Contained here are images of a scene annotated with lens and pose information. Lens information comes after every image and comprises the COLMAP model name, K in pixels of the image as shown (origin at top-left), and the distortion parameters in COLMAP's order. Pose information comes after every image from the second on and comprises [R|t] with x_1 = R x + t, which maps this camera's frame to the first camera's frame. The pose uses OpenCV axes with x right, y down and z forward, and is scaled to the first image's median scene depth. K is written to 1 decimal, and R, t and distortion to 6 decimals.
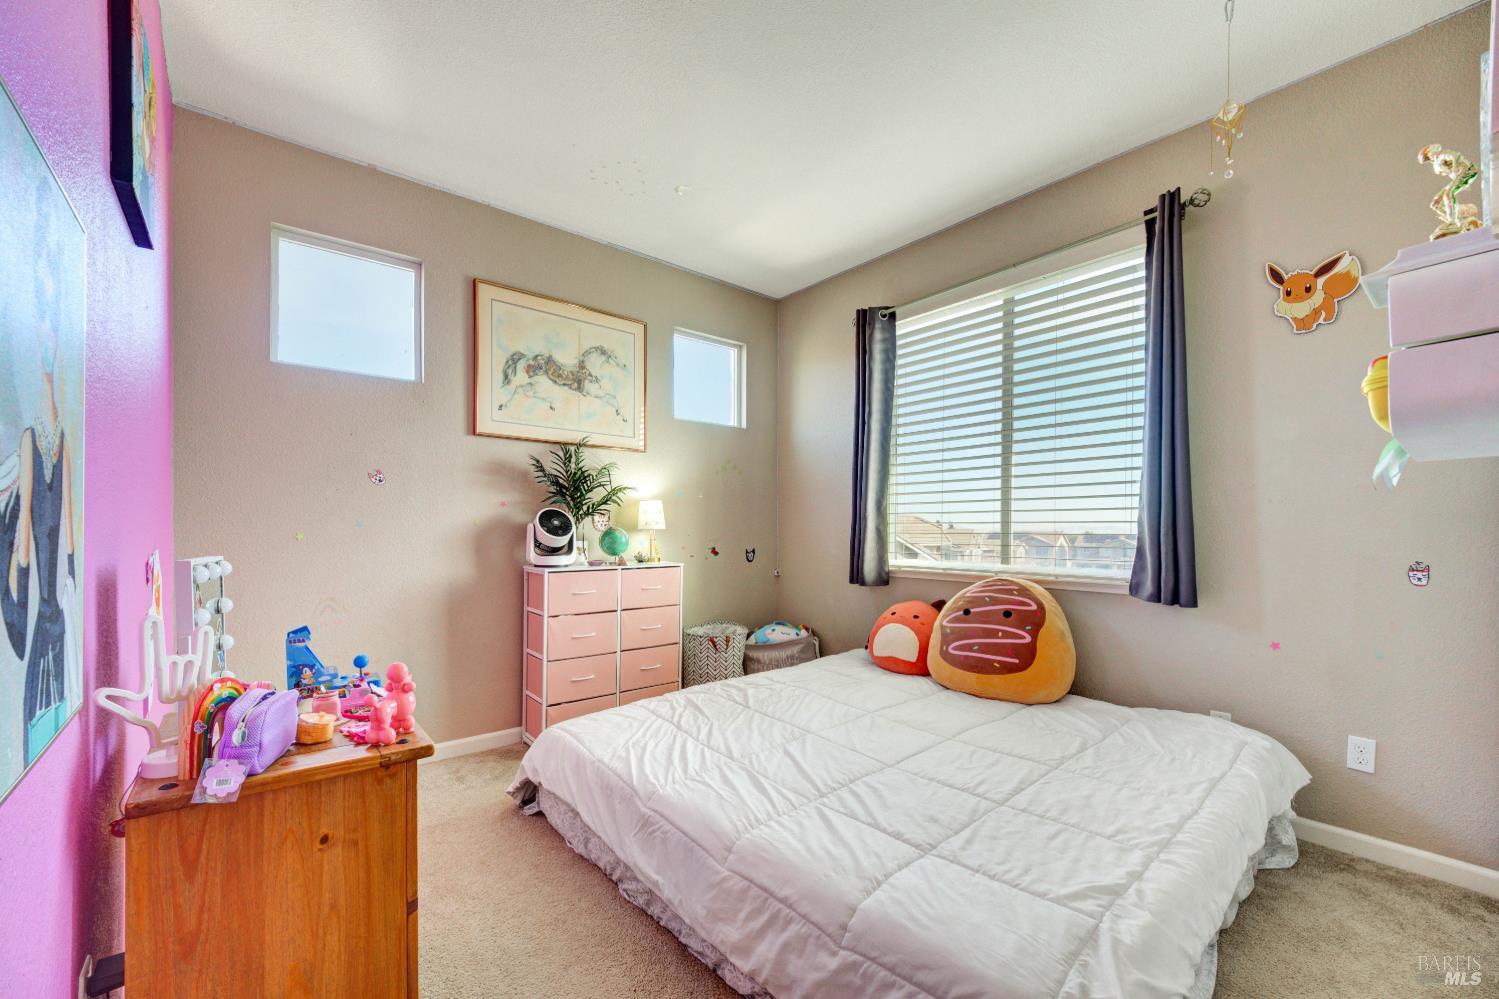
lens RADIAL K [[607.1, 0, 749.3], [0, 607.1, 528.5], [0, 0, 1]] dist [0.039283, -0.030873]
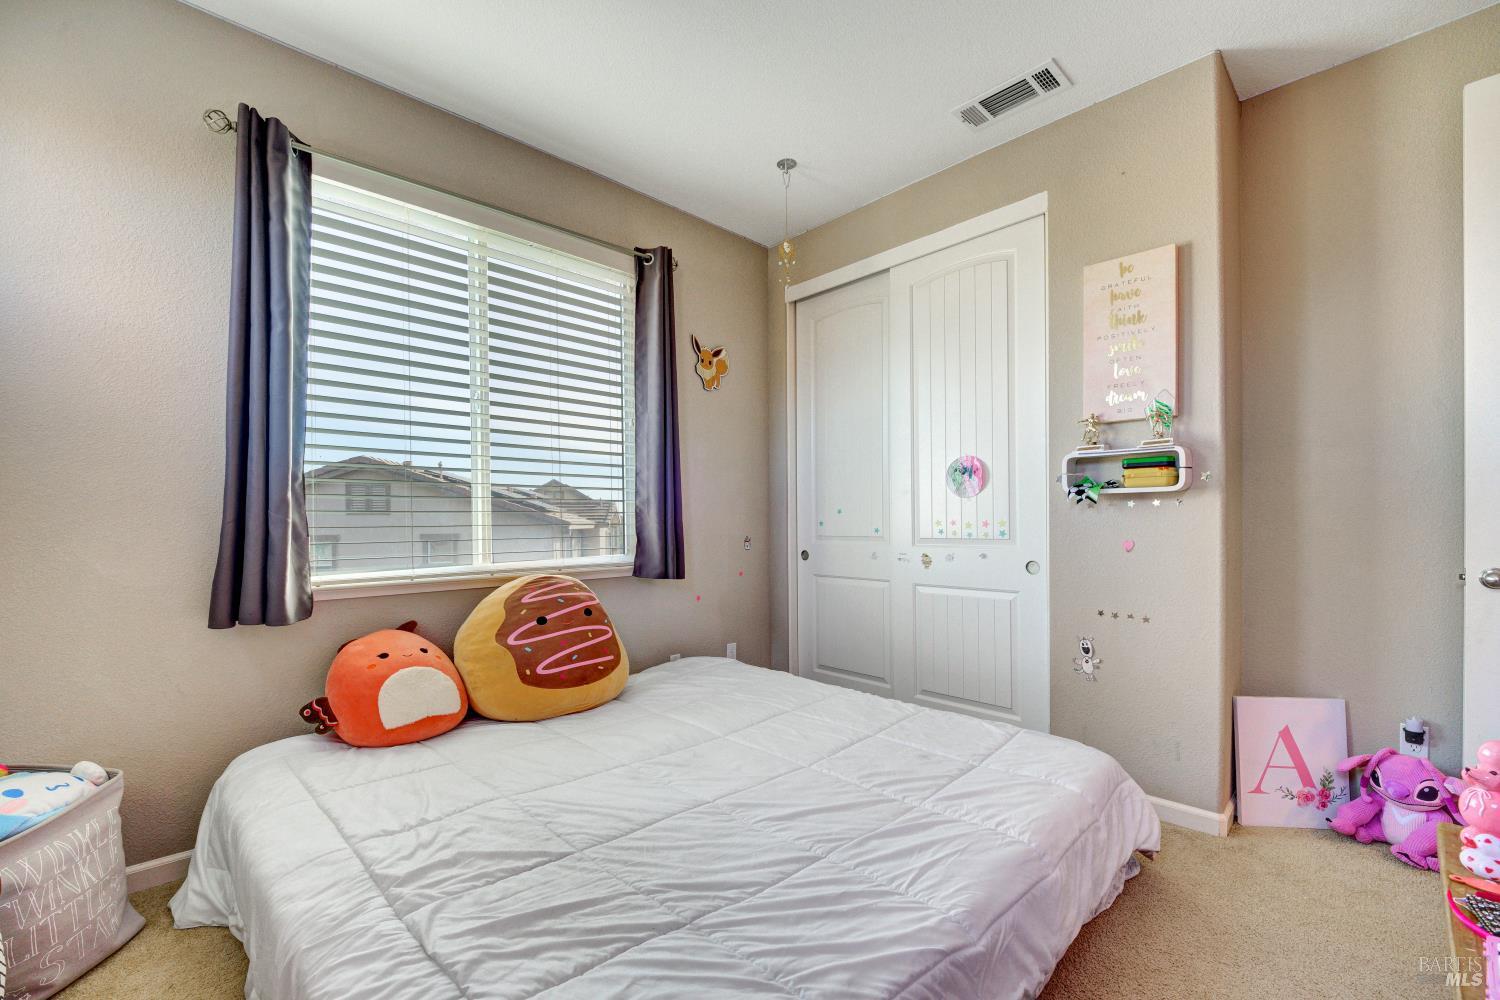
lens RADIAL K [[618.1, 0, 742.0], [0, 618.1, 521.1], [0, 0, 1]] dist [-0.011877, -0.000198]
pose [[-0.065806, -0.005176, 0.997819, -0.542338], [0.001575, 0.999985, 0.005291, -0.001108], [-0.997831, 0.001920, -0.065797, 0.869535]]
